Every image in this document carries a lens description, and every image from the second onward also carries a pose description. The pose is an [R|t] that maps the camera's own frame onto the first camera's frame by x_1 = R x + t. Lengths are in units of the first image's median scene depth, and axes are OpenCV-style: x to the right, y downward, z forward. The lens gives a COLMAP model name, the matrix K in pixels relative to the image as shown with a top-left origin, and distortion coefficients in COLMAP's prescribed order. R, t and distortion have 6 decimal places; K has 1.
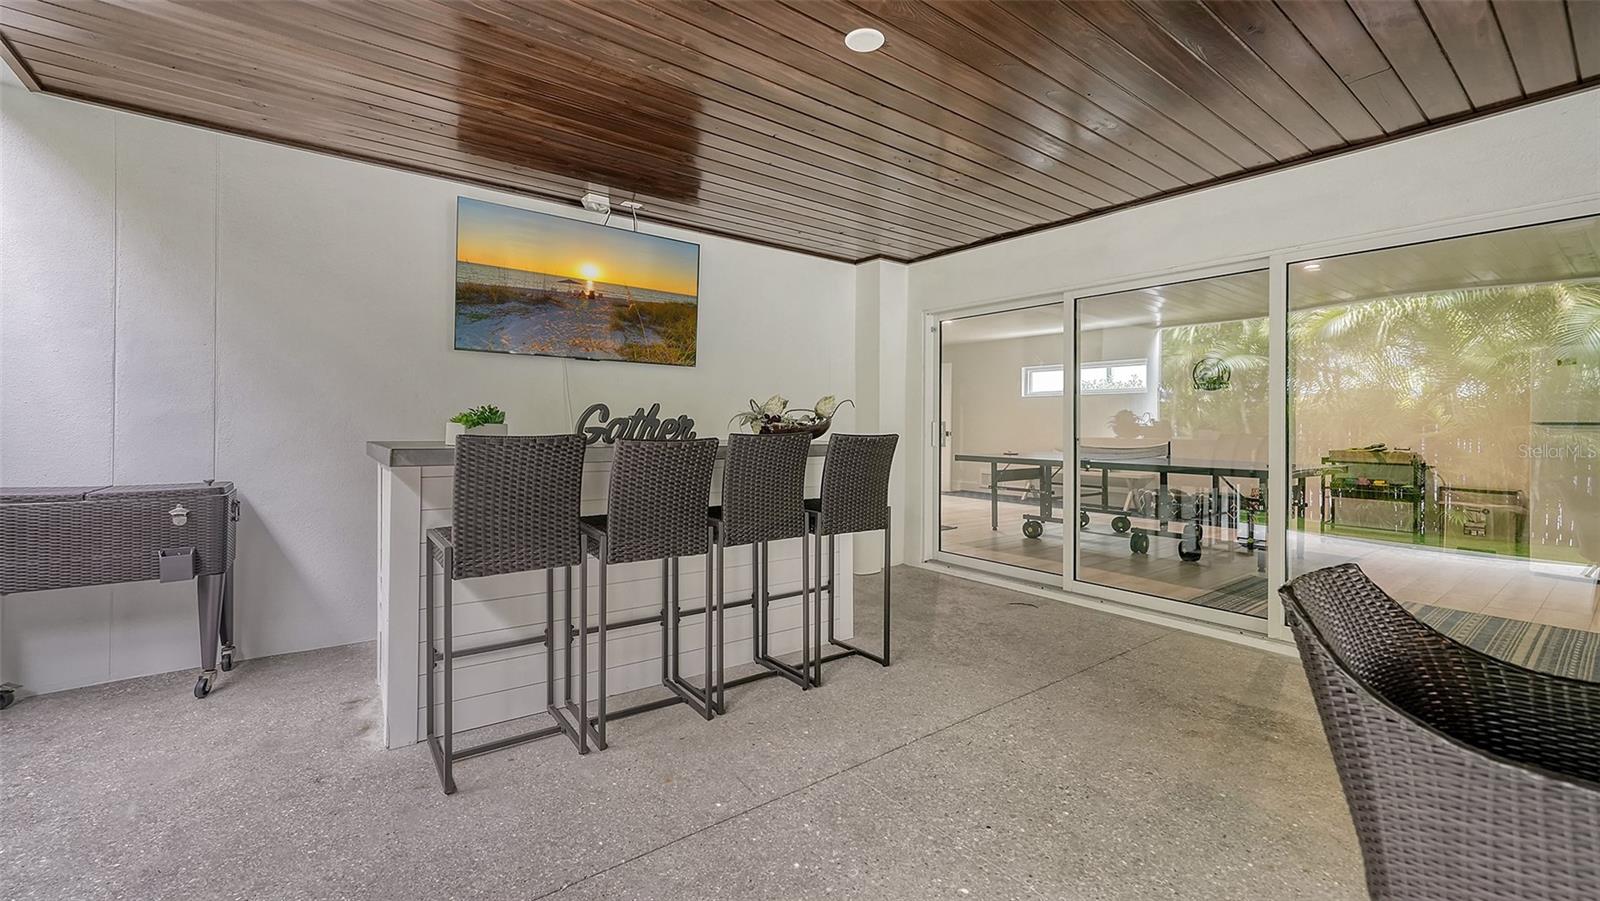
lens RADIAL K [[645.5, 0, 803.7], [0, 645.5, 424.0], [0, 0, 1]] dist [-0.000107, -0.000004]
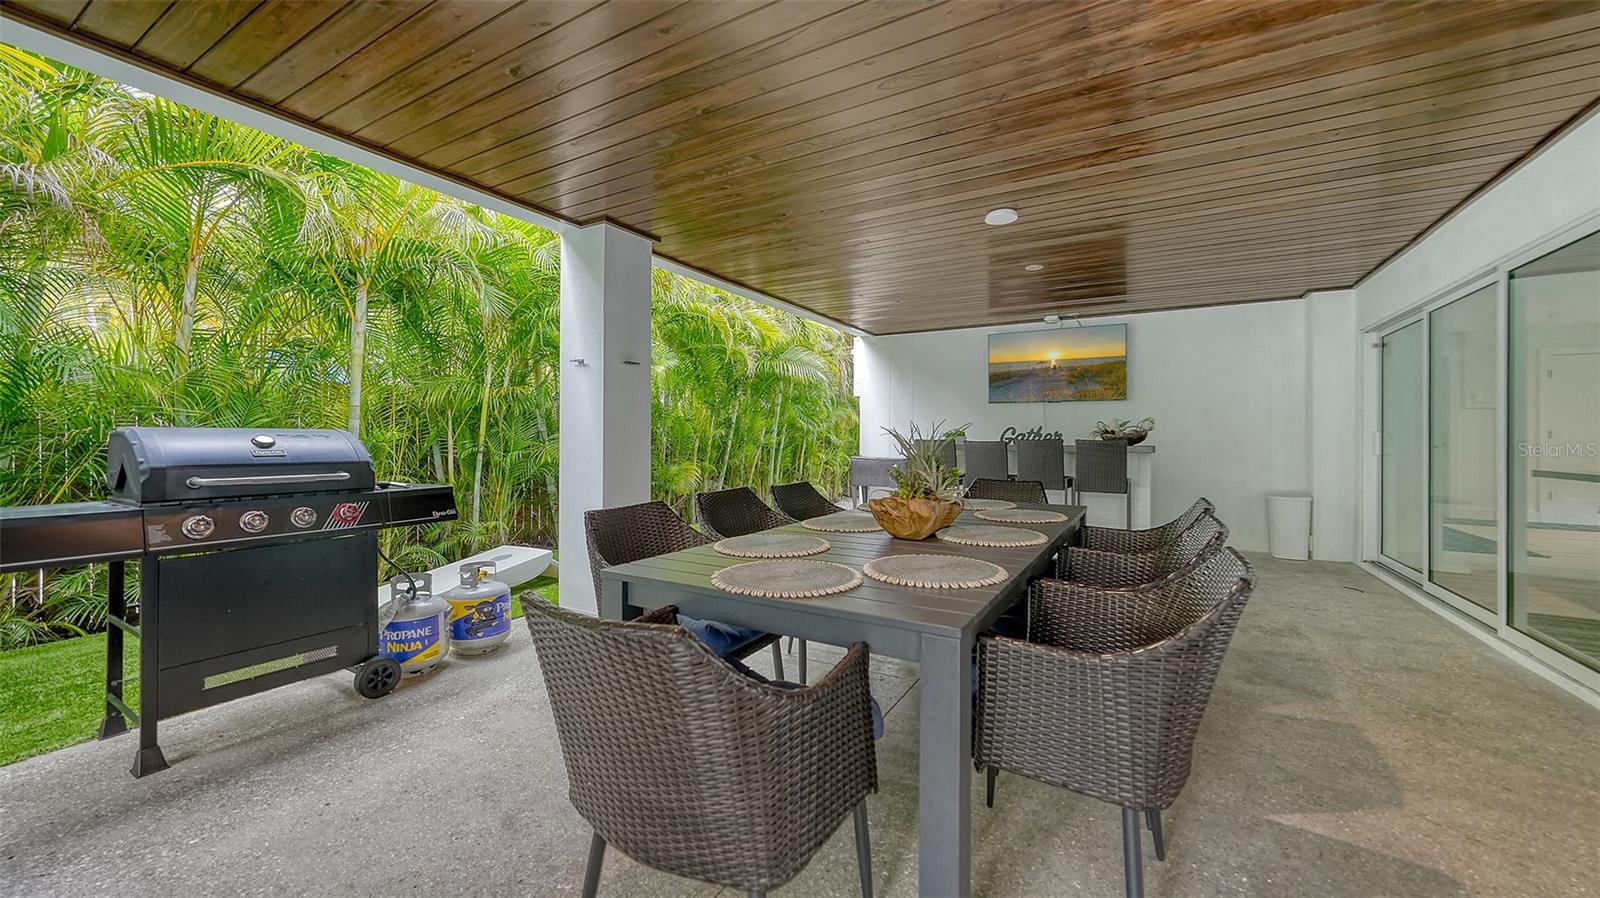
lens RADIAL K [[601.9, 0, 796.2], [0, 601.9, 438.6], [0, 0, 1]] dist [-0.001293, -0.000069]
pose [[0.369731, -0.005427, -0.929123, 1.017541], [0.000092, 0.999983, -0.005804, 0.016265], [0.929139, 0.002060, 0.369726, -0.338618]]
